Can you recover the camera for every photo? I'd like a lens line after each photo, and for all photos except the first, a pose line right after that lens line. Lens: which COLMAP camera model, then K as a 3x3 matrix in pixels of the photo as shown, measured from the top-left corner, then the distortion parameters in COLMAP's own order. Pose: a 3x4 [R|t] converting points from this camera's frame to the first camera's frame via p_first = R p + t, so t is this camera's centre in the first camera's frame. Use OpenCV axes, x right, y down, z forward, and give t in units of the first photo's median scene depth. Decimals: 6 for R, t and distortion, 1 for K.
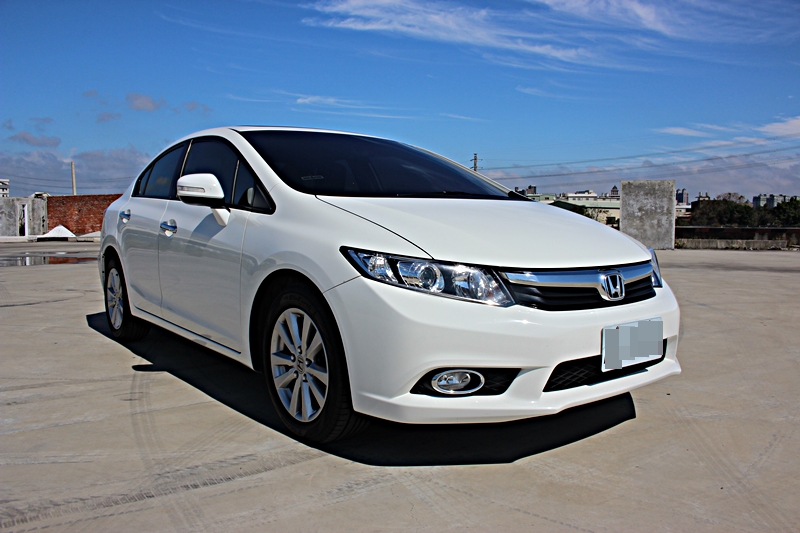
lens RADIAL K [[681.8, 0, 403.4], [0, 681.8, 267.7], [0, 0, 1]] dist [-0.200969, 0.210677]
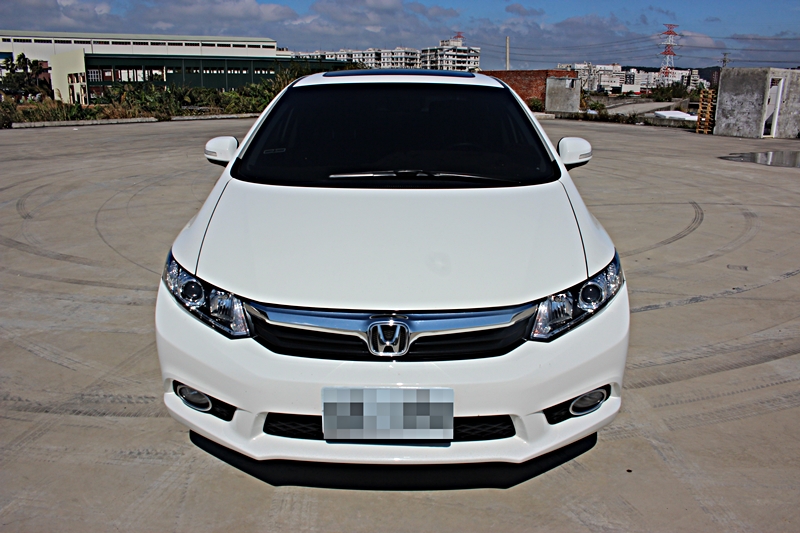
lens RADIAL K [[681.8, 0, 403.4], [0, 681.8, 267.7], [0, 0, 1]] dist [-0.200969, 0.210677]
pose [[0.768273, 0.175445, -0.615610, 0.829680], [-0.052219, 0.975679, 0.212894, -0.232946], [0.637989, -0.131414, 0.758749, 0.411284]]
